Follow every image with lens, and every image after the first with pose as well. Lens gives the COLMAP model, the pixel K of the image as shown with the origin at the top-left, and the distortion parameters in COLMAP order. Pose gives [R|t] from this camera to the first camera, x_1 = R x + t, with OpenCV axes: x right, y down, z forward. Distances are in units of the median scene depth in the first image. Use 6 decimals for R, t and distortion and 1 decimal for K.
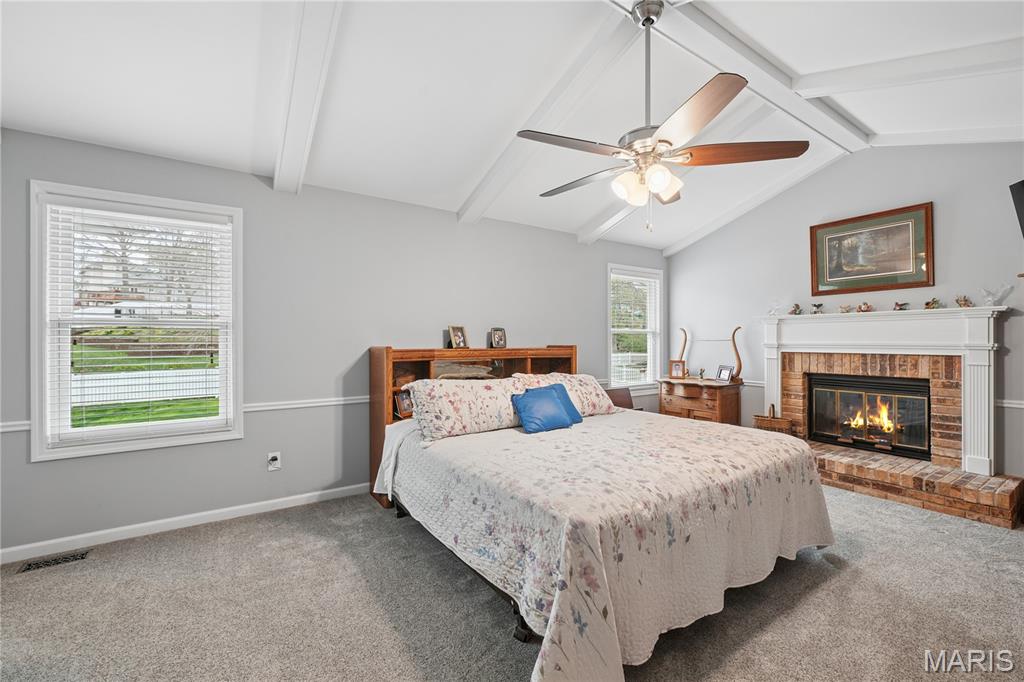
lens RADIAL K [[420.2, 0, 509.6], [0, 420.2, 342.2], [0, 0, 1]] dist [-0.003004, 0.000410]
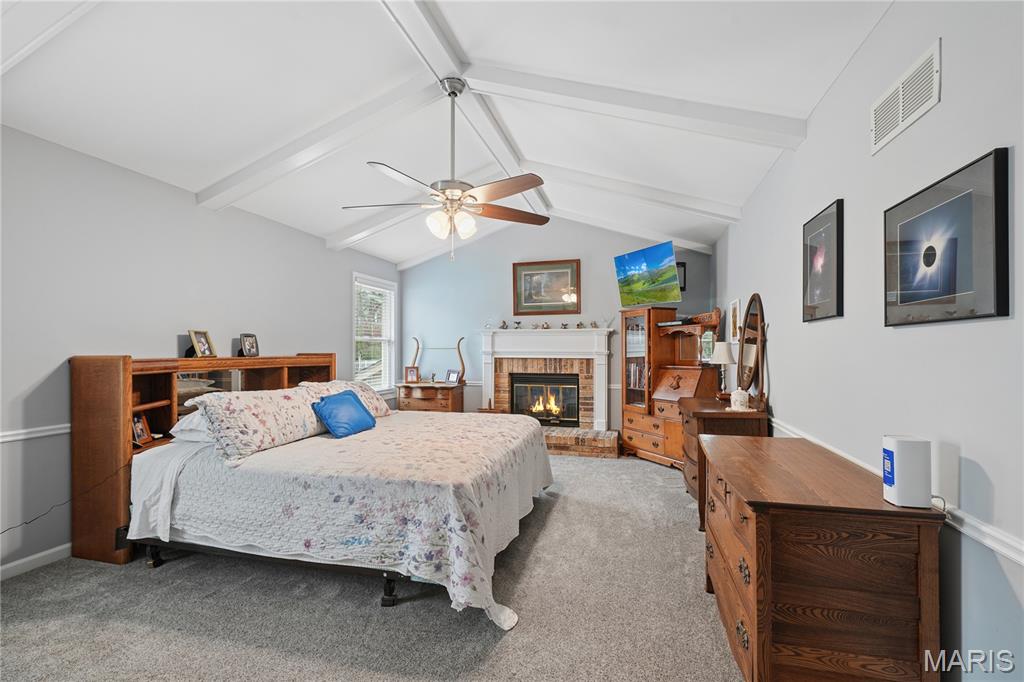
lens RADIAL K [[435.8, 0, 509.2], [0, 435.8, 351.6], [0, 0, 1]] dist [0.000219, 0.000025]
pose [[0.765238, -0.001857, 0.643745, -0.254918], [-0.000667, 0.999993, 0.003678, -0.000406], [-0.643747, -0.003244, 0.765231, -0.070985]]
